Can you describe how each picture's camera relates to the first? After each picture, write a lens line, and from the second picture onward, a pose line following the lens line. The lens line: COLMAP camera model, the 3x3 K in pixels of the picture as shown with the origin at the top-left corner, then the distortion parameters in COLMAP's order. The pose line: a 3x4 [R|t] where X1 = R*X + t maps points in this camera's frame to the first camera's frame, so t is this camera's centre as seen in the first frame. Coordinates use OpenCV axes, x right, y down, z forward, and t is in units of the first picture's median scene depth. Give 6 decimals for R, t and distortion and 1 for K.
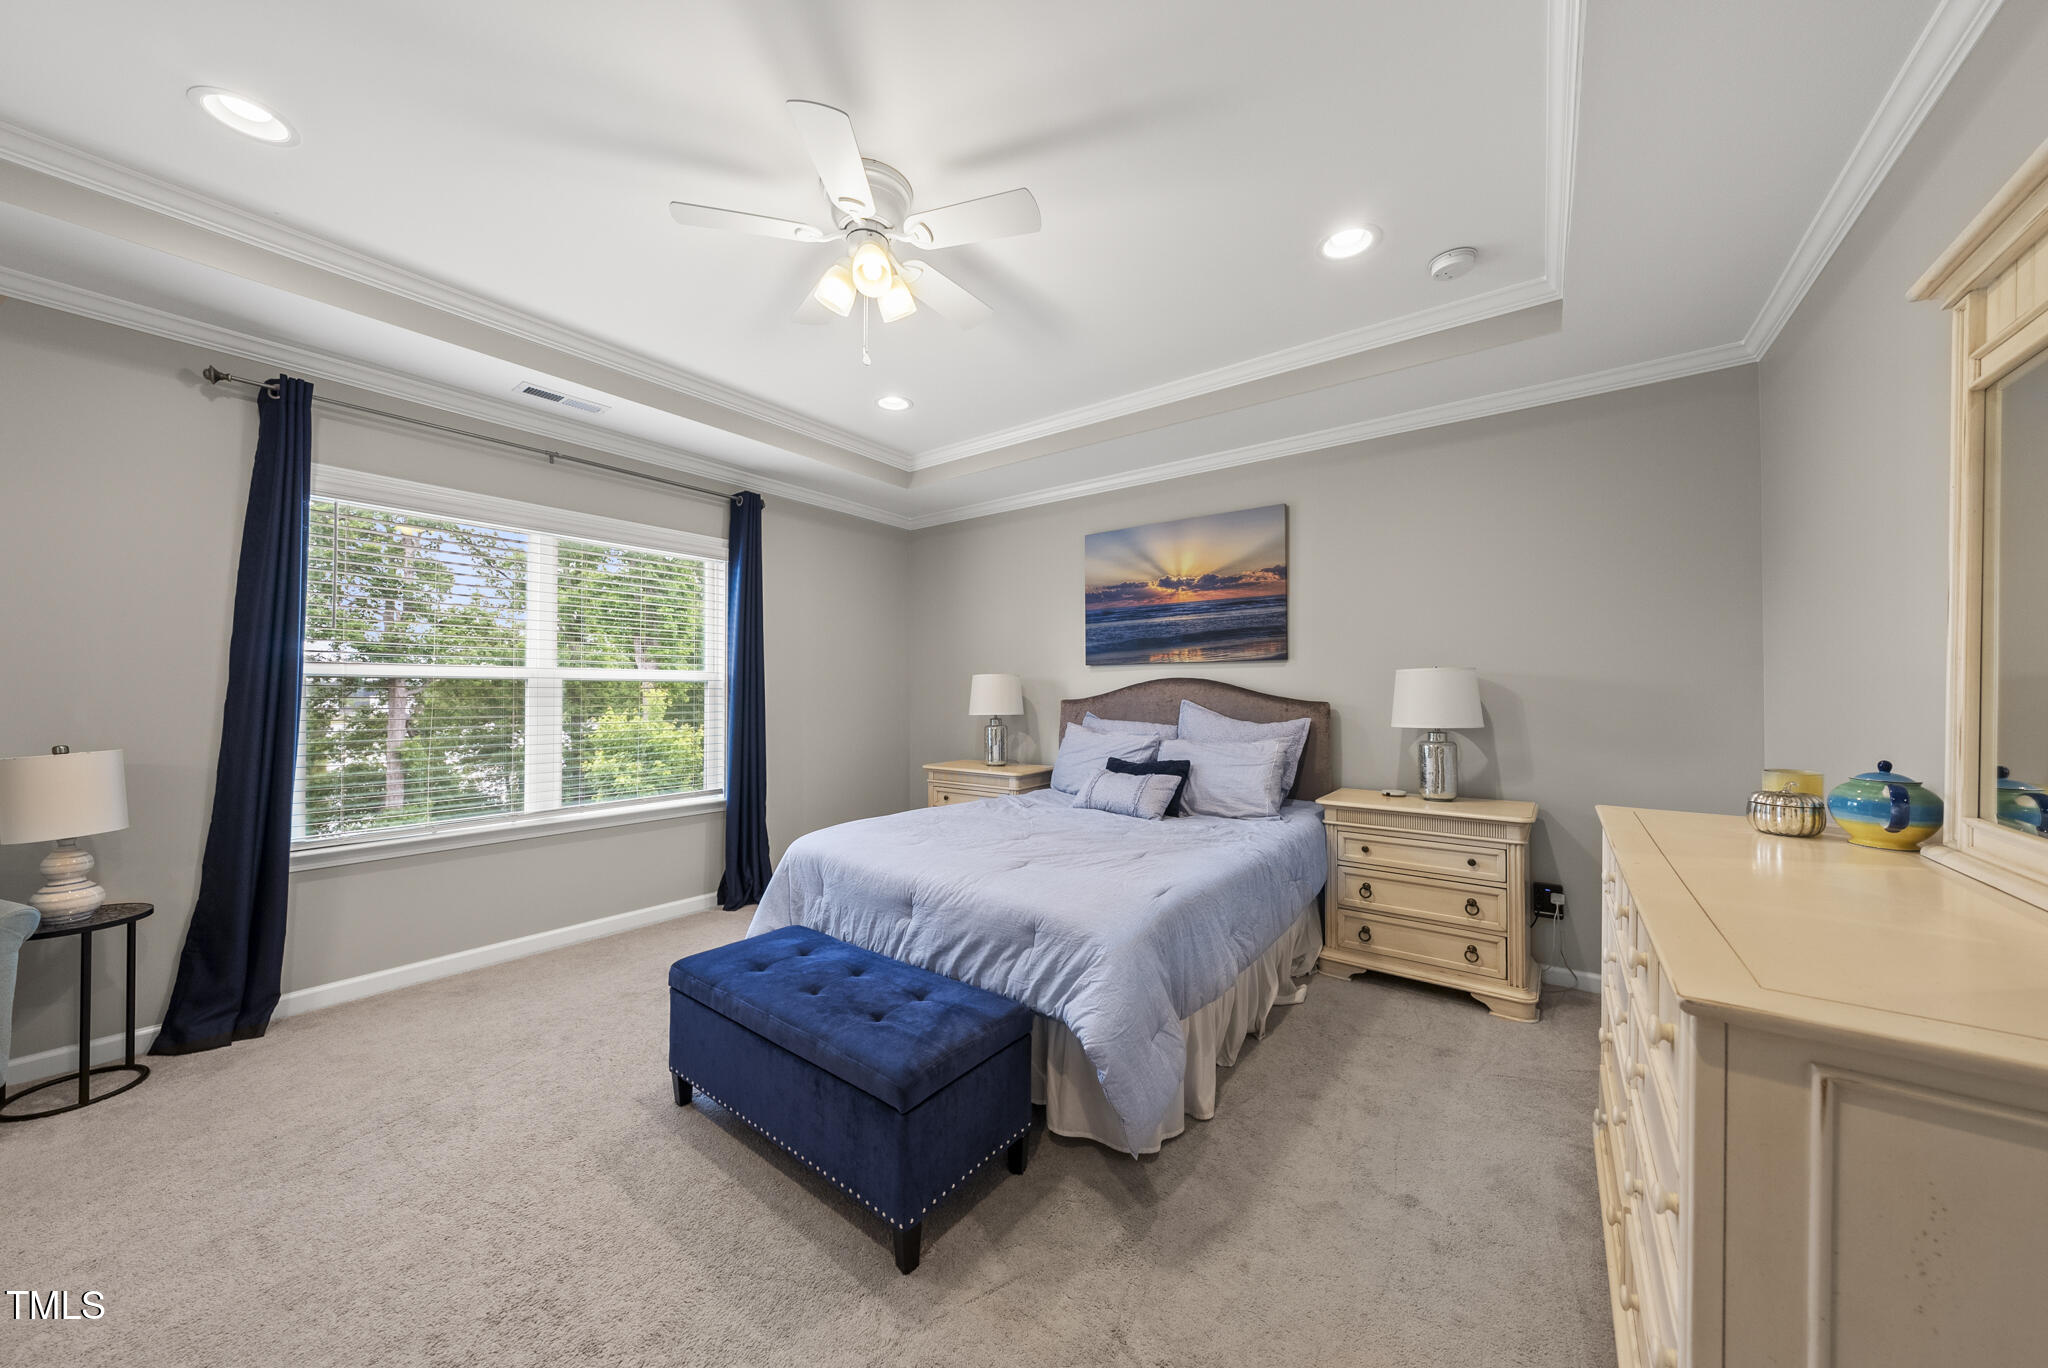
lens RADIAL K [[697.2, 0, 1021.5], [0, 697.2, 684.6], [0, 0, 1]] dist [-0.001837, 0.000150]
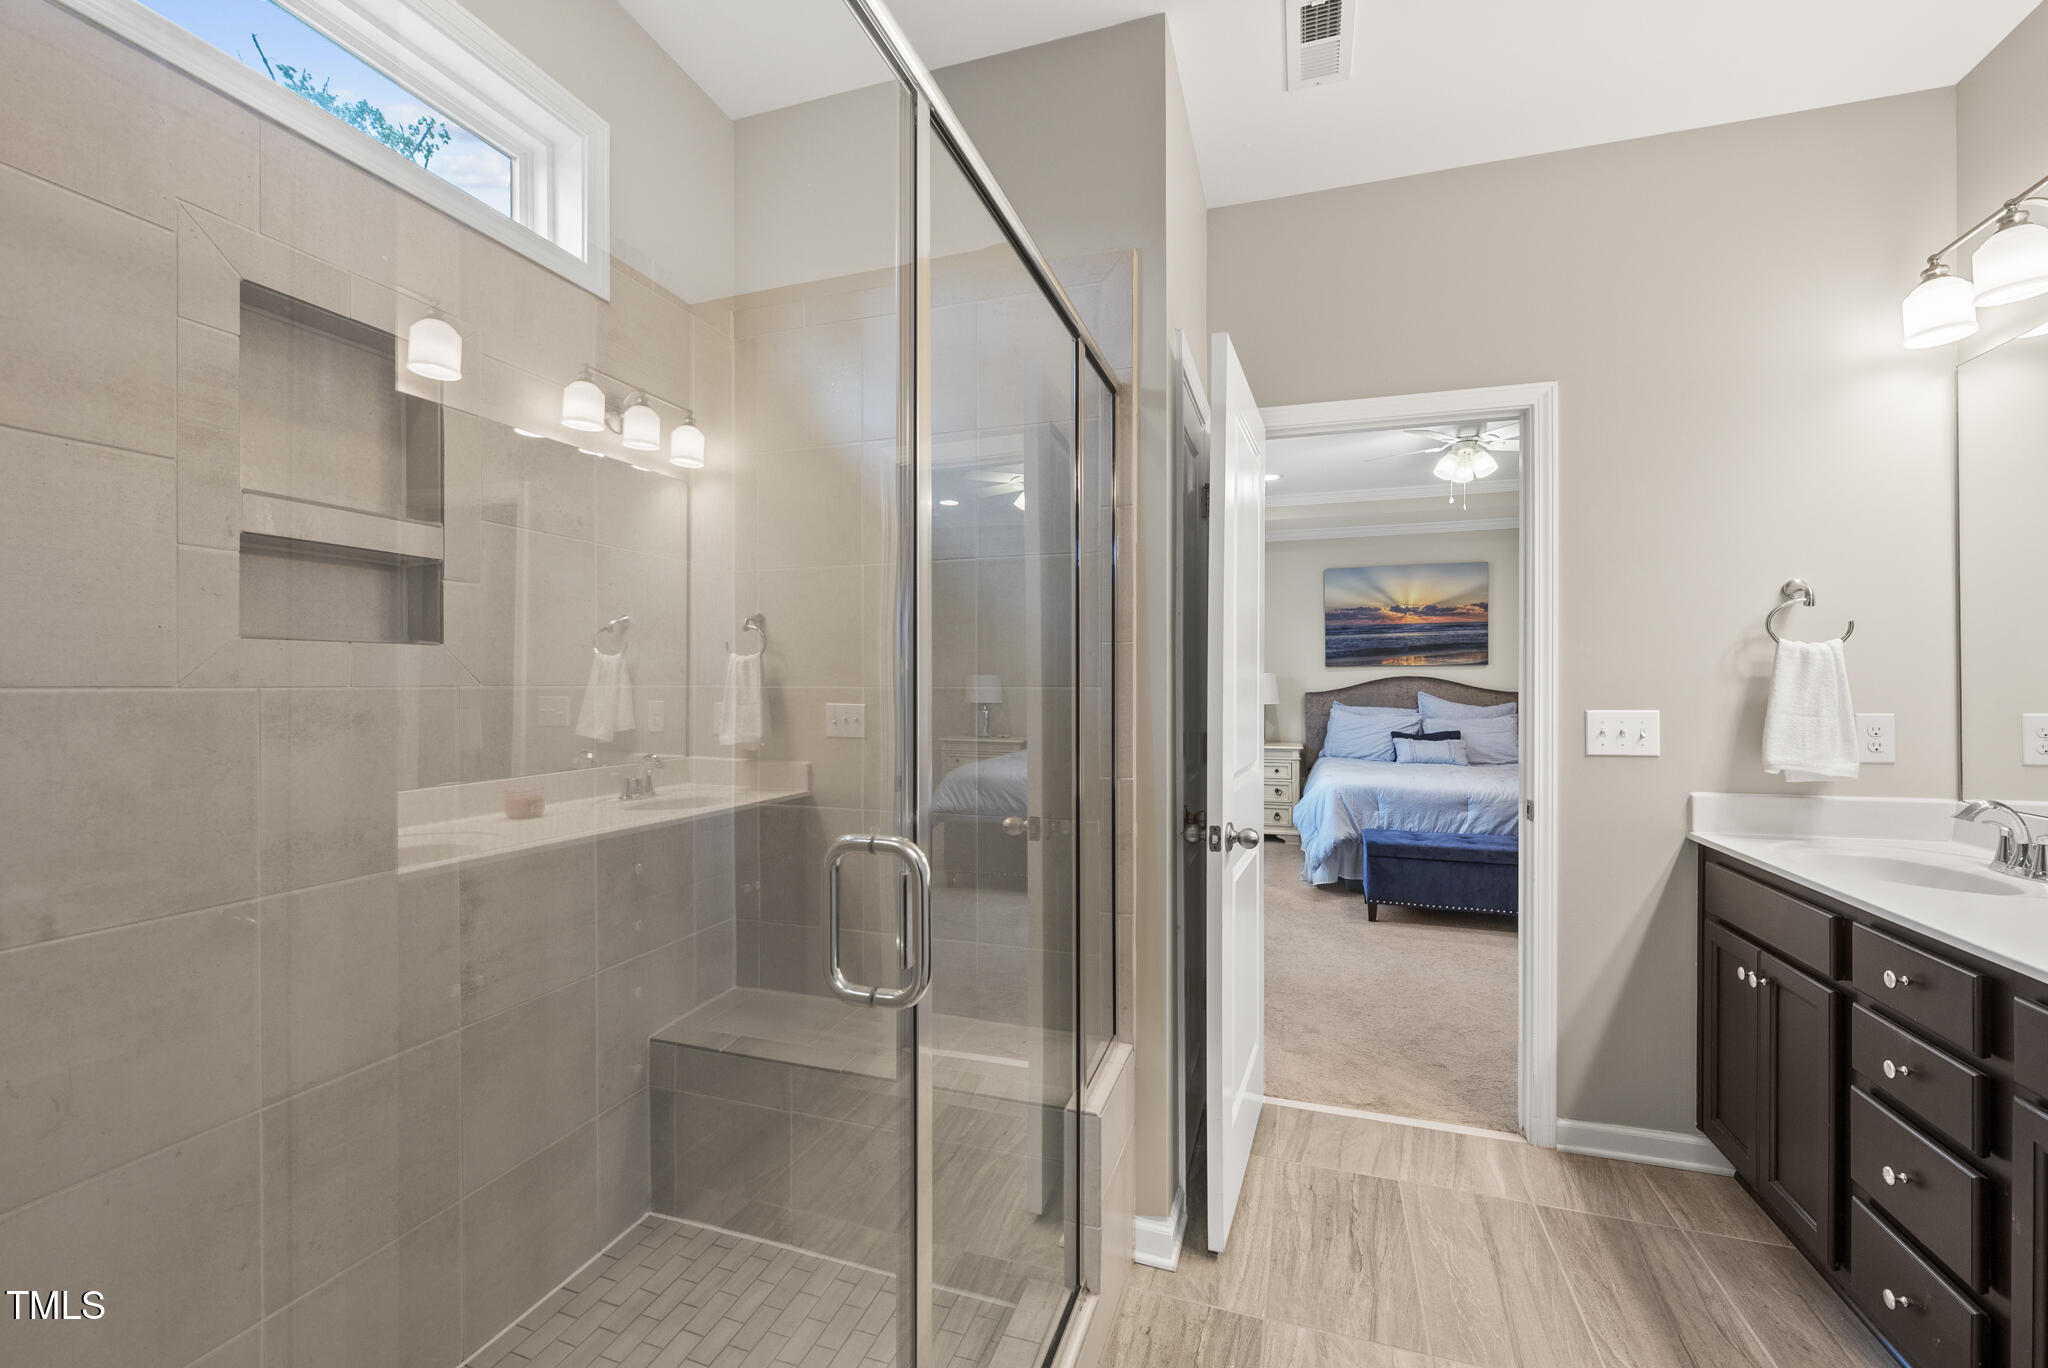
lens RADIAL K [[839.0, 0, 1012.3], [0, 839.0, 697.3], [0, 0, 1]] dist [-0.009803, -0.000053]
pose [[0.951337, -0.005802, 0.308099, -1.074085], [-0.000921, 0.999765, 0.021670, -0.003320], [-0.308152, -0.020899, 0.951107, -0.382230]]
